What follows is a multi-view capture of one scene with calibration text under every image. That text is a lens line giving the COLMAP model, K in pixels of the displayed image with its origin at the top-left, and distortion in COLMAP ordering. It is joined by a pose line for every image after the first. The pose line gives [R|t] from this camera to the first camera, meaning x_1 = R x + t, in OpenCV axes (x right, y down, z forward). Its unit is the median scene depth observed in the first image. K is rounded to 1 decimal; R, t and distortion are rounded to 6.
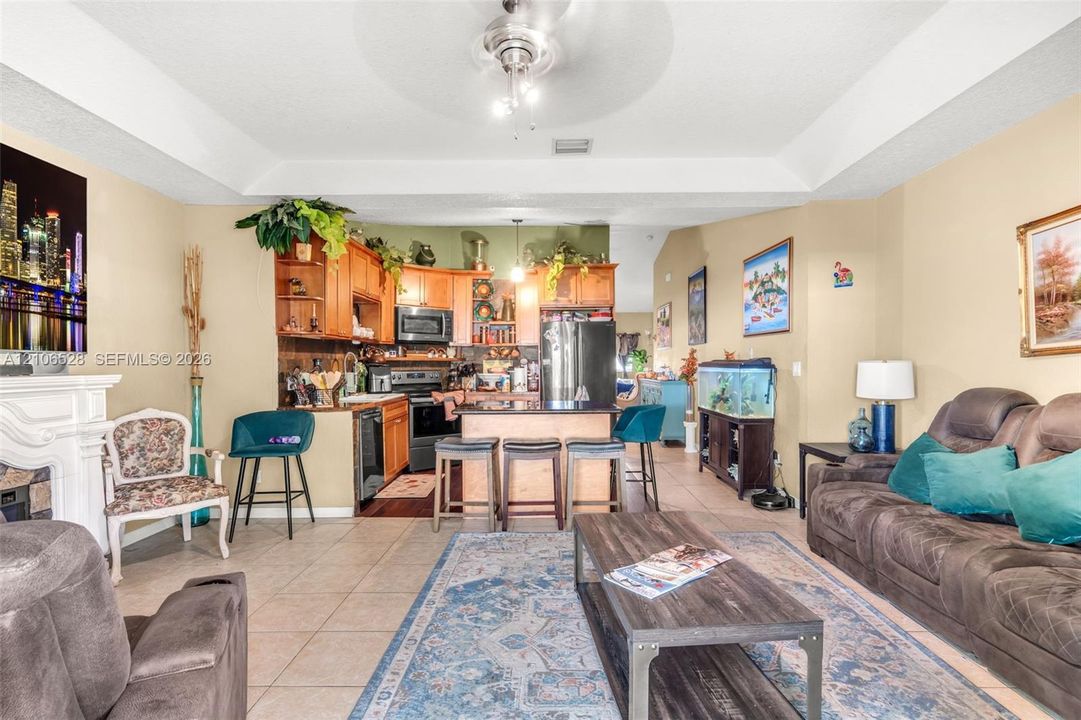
lens RADIAL K [[505.2, 0, 539.1], [0, 505.2, 366.3], [0, 0, 1]] dist [-0.001899, 0.003509]
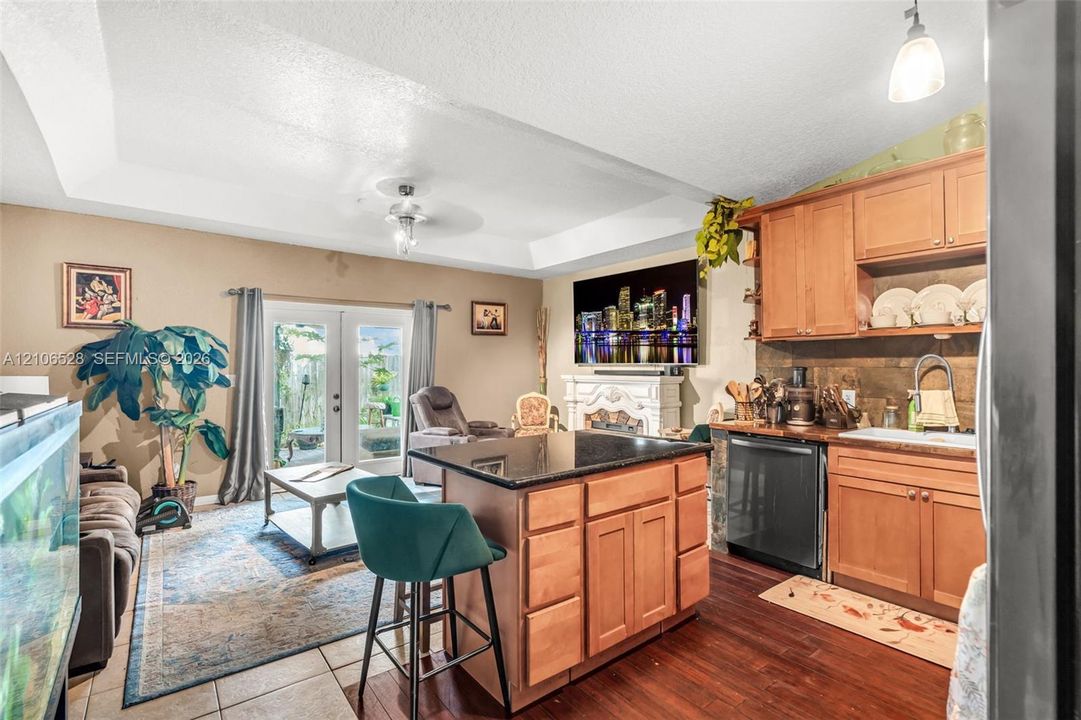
lens RADIAL K [[505.2, 0, 547.2], [0, 505.2, 363.8], [0, 0, 1]] dist [-0.001899, 0.003509]
pose [[-0.773491, 0.007138, -0.633767, 0.629599], [0.003196, 0.999968, 0.007362, -0.045423], [0.633799, 0.003669, -0.773489, 2.322380]]
